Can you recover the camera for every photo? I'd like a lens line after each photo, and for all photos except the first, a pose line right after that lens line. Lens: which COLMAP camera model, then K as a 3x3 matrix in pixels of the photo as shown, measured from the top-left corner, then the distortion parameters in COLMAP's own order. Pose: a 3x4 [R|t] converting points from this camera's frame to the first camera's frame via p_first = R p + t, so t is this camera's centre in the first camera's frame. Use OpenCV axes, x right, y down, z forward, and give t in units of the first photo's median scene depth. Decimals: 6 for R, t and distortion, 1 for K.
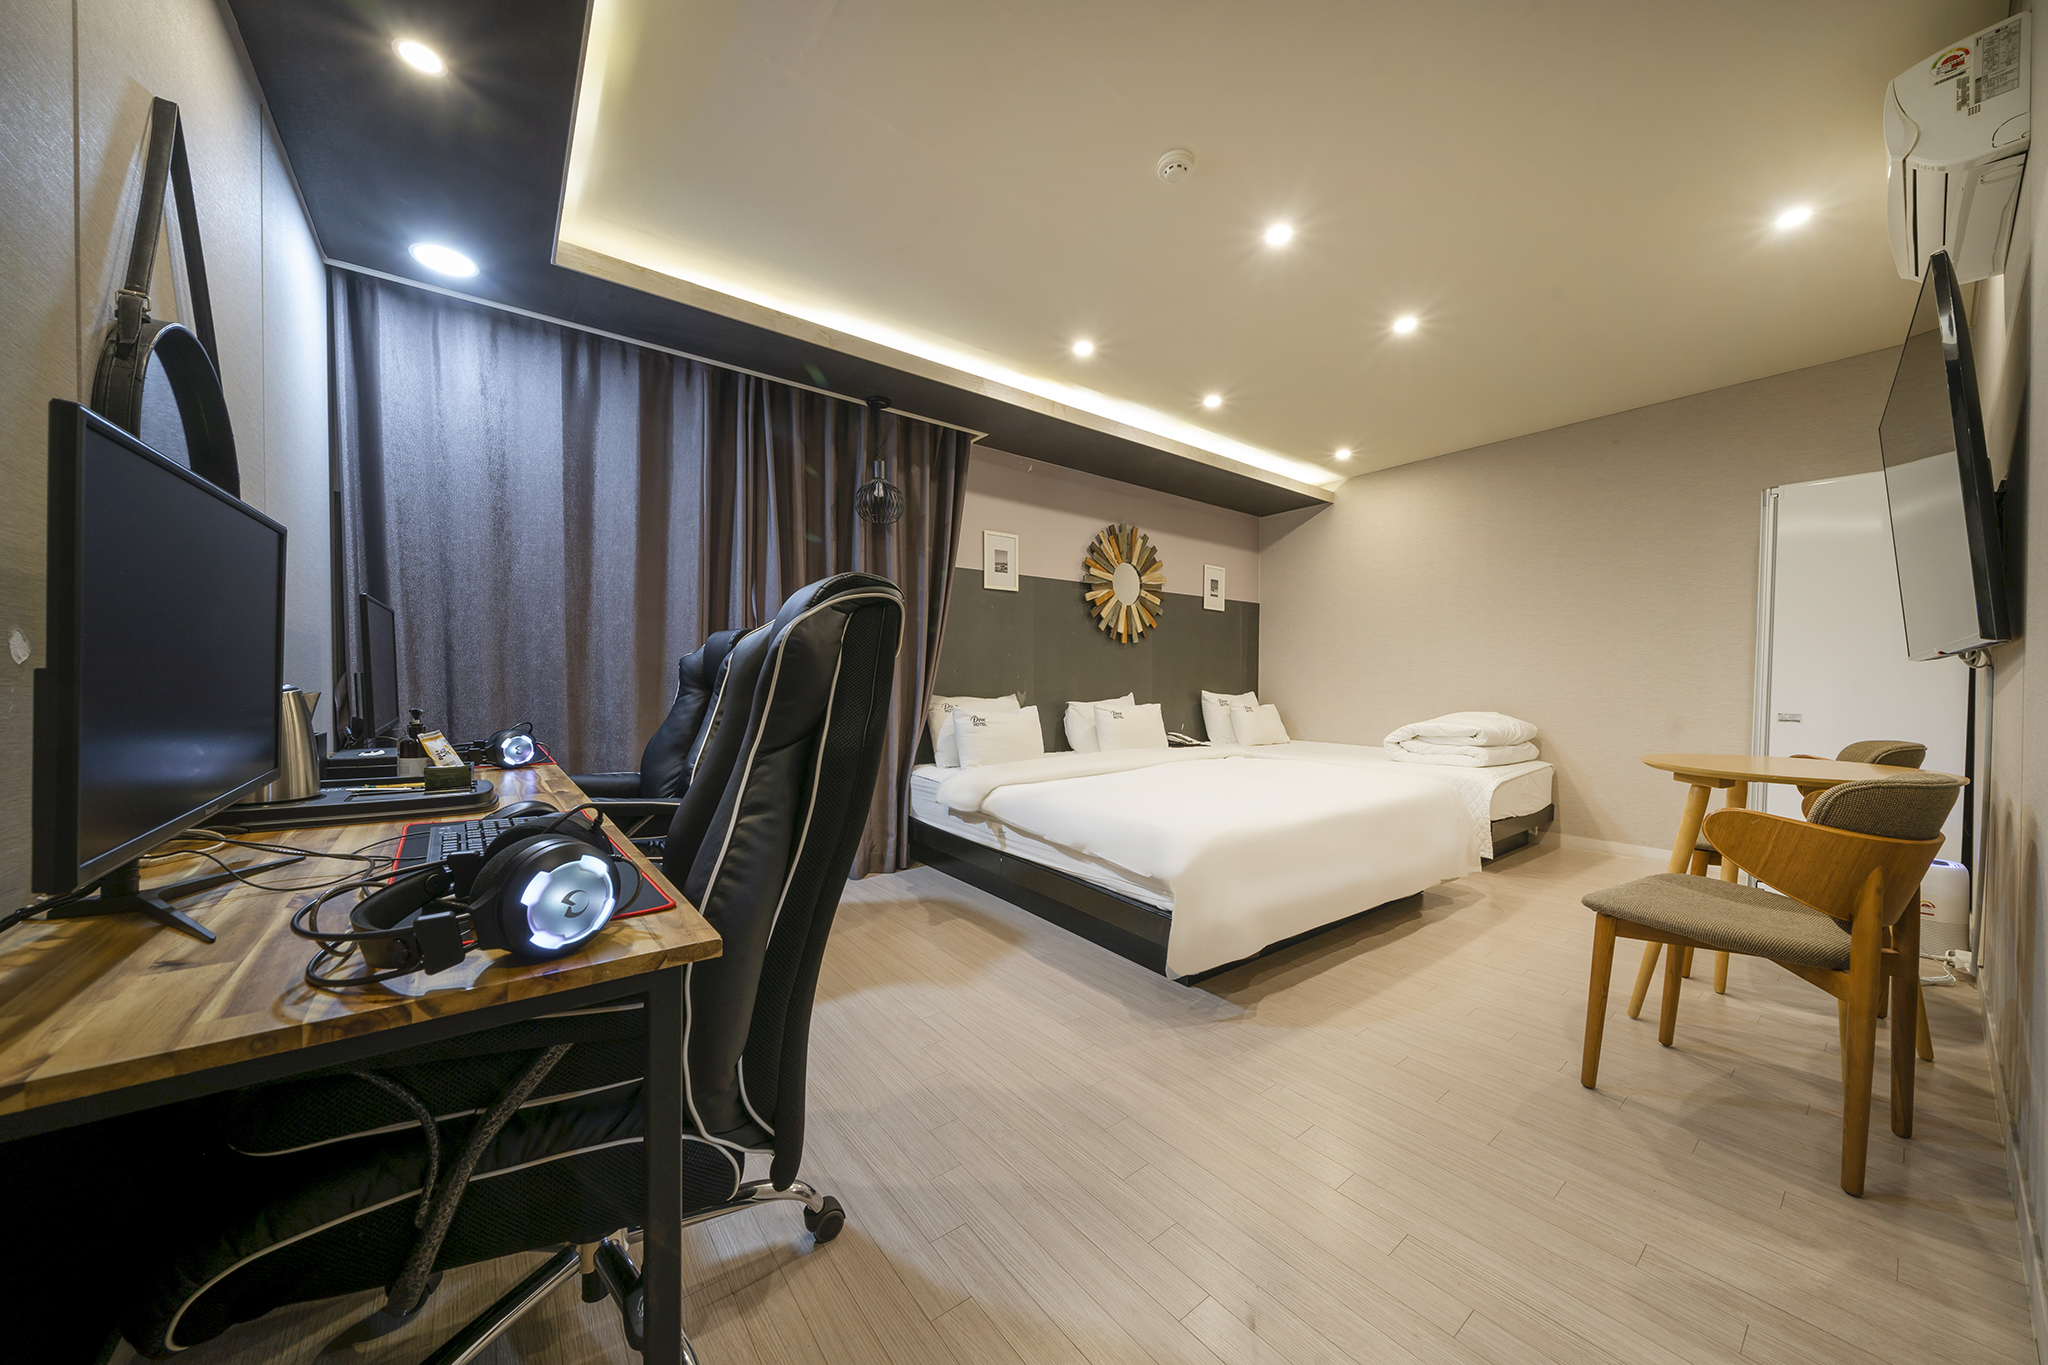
lens RADIAL K [[692.1, 0, 1025.4], [0, 692.1, 694.4], [0, 0, 1]] dist [-0.008459, 0.000183]
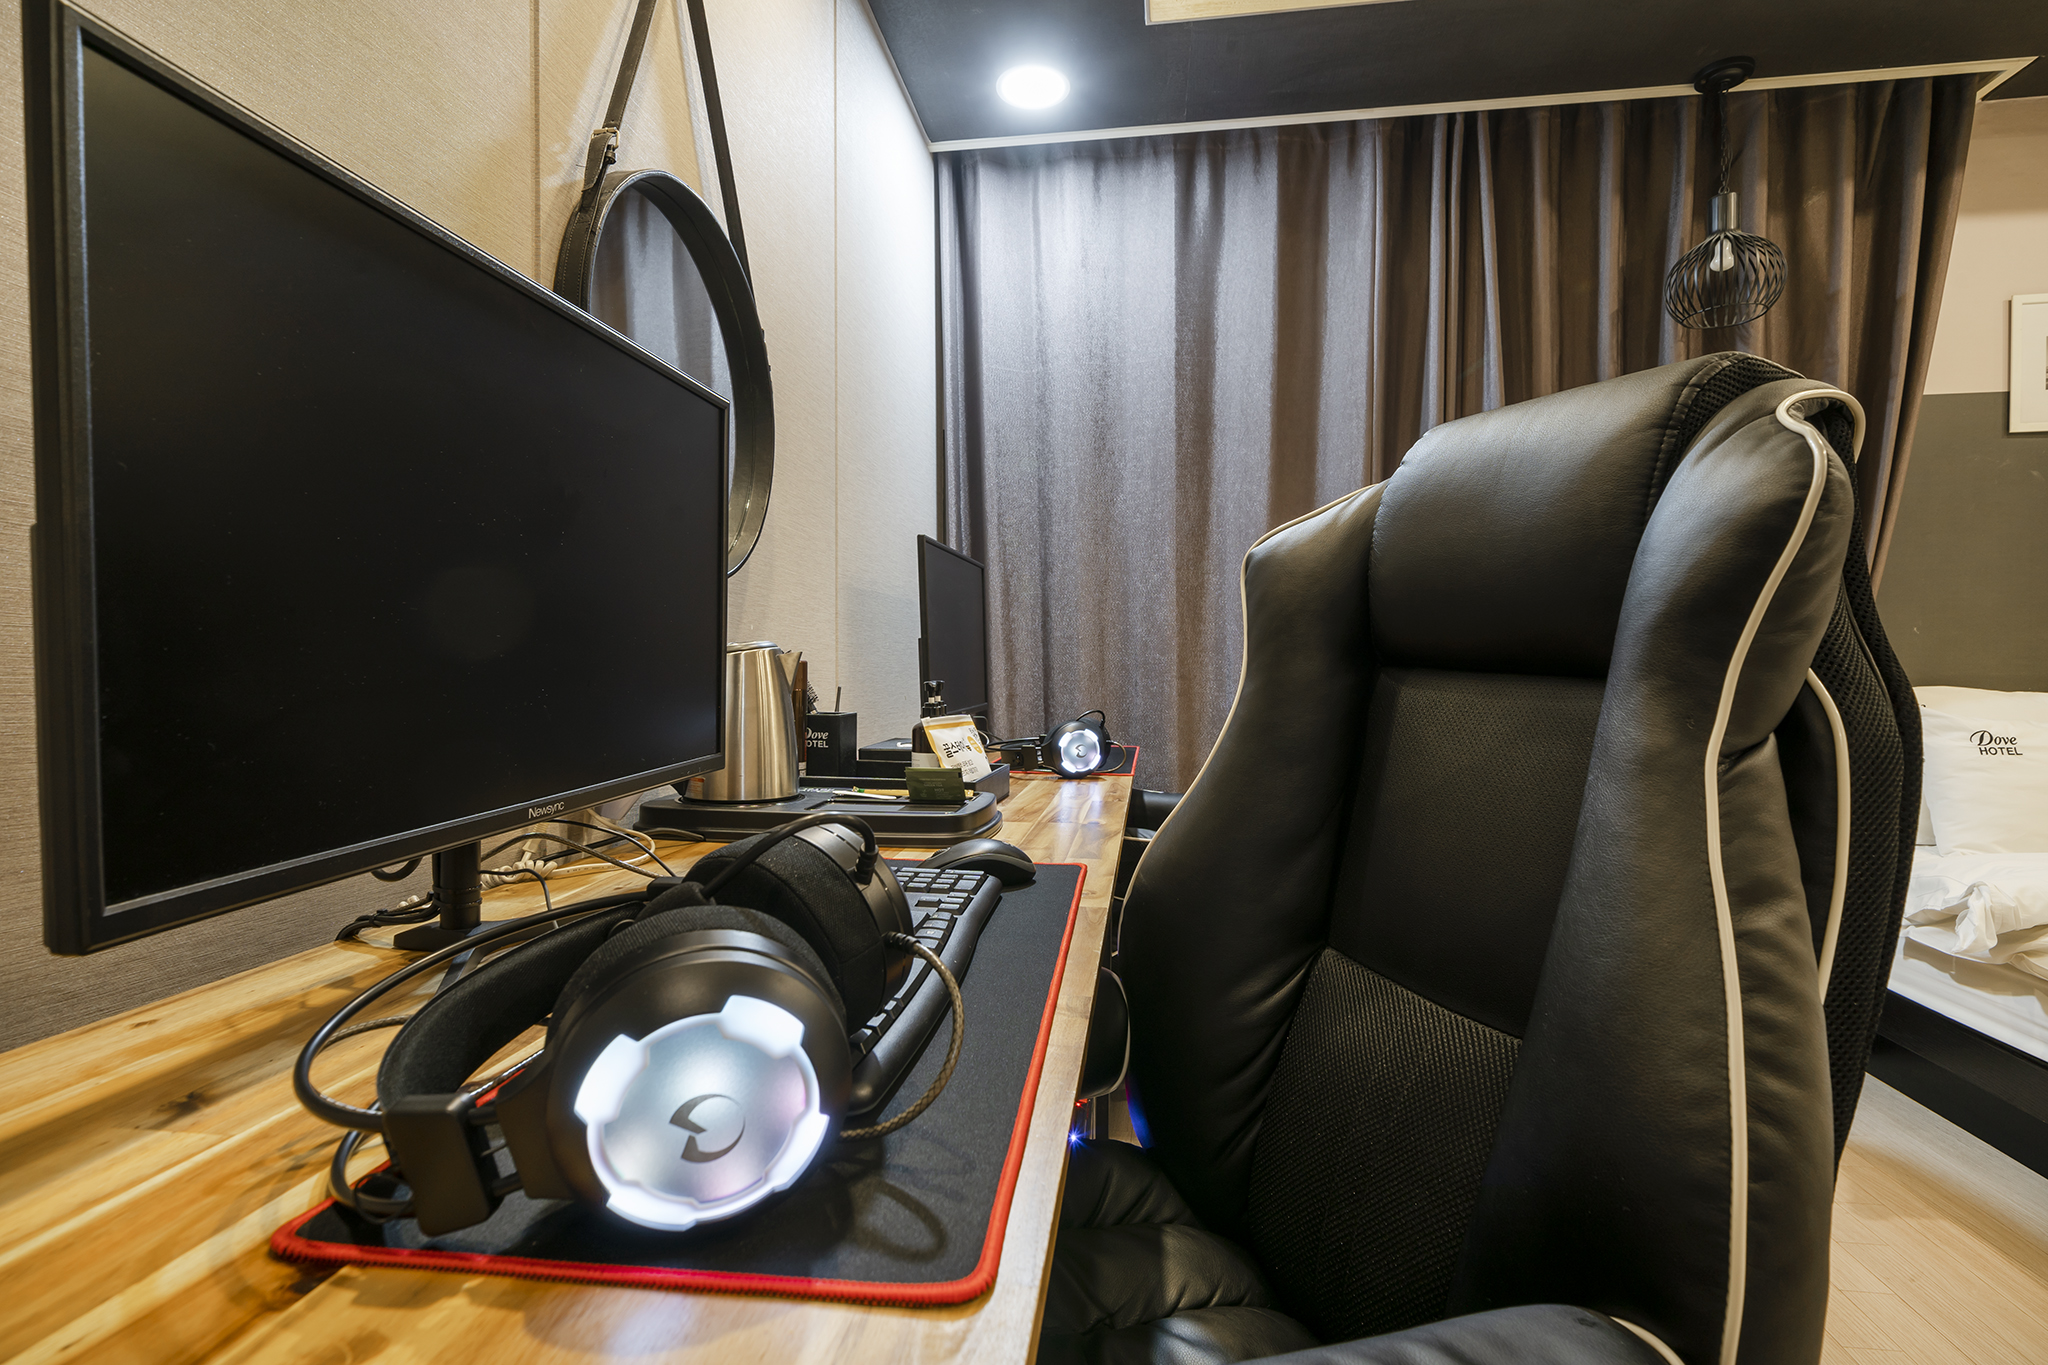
lens RADIAL K [[1022.8, 0, 1024.1], [0, 1022.8, 694.0], [0, 0, 1]] dist [0.011346, -0.002049]
pose [[0.702597, 0.011707, -0.711492, -0.047237], [-0.009790, 0.999929, 0.006785, 0.013106], [0.711521, 0.002199, 0.702661, 0.177534]]
